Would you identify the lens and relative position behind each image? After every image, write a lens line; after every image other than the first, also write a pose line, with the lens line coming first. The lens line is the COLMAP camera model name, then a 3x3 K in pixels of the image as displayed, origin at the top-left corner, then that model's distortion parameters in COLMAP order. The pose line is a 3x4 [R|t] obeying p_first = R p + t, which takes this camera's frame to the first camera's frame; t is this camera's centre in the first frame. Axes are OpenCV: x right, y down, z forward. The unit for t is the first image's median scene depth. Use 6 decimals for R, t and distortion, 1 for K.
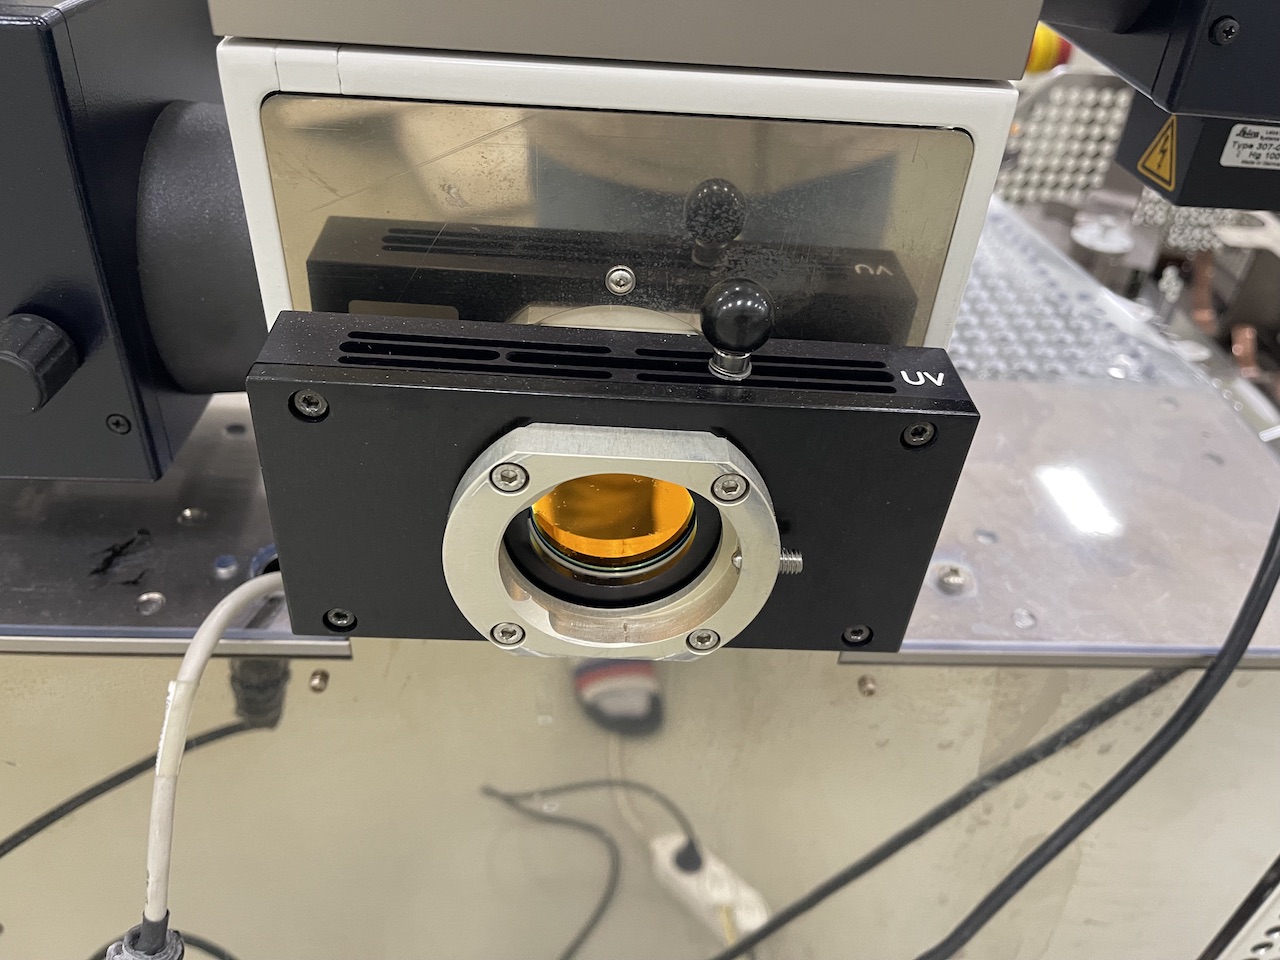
lens RADIAL K [[940.7, 0, 639.3], [0, 940.7, 484.4], [0, 0, 1]] dist [0.057077, -0.086673]
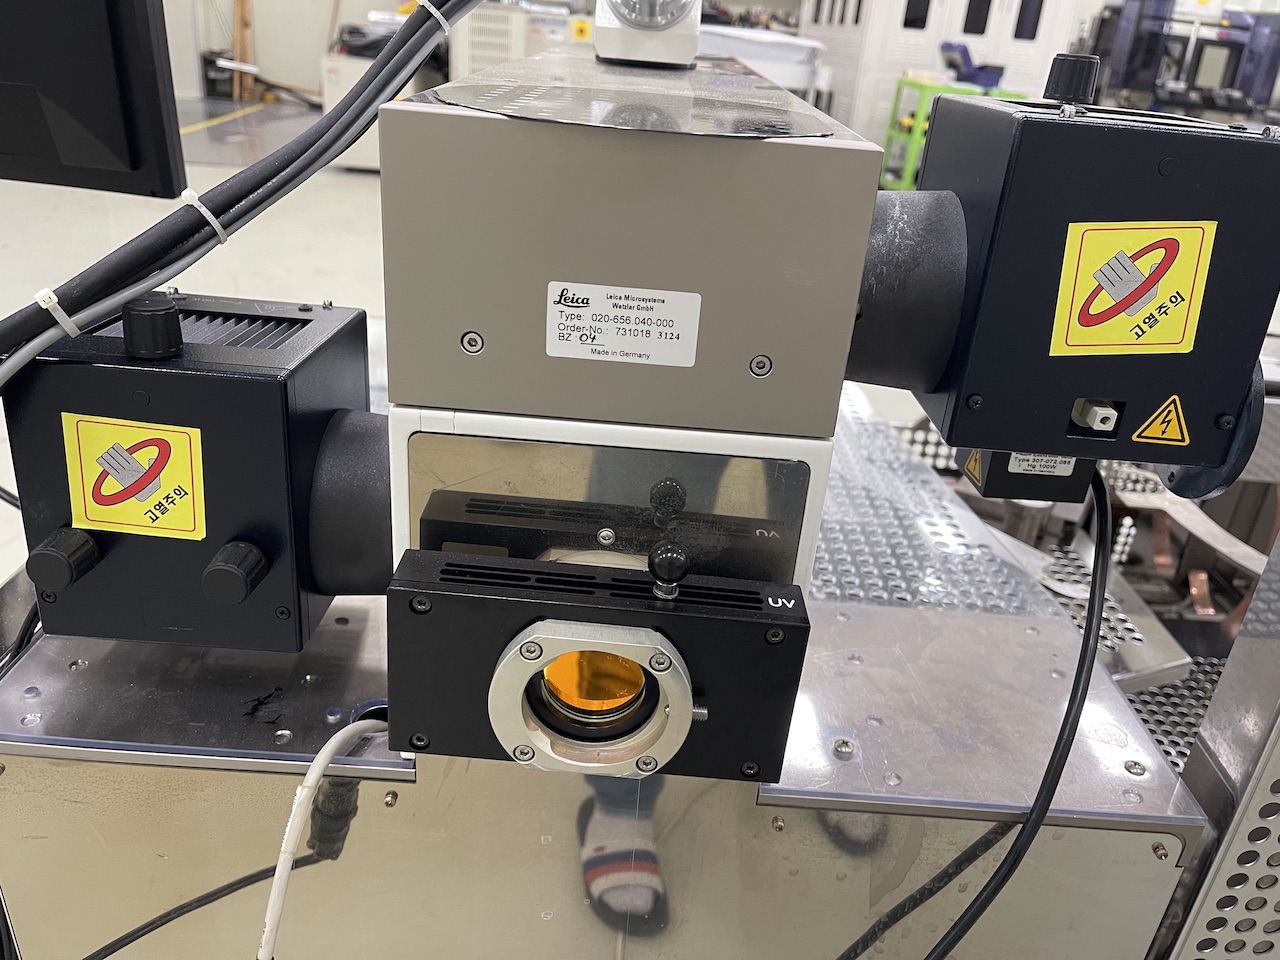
lens RADIAL K [[940.7, 0, 639.3], [0, 940.7, 484.4], [0, 0, 1]] dist [0.057077, -0.086673]
pose [[0.998659, 0.034683, -0.038434, 0.096813], [-0.042447, 0.973582, -0.224358, 0.063514], [0.029638, 0.225689, 0.973749, -0.623951]]
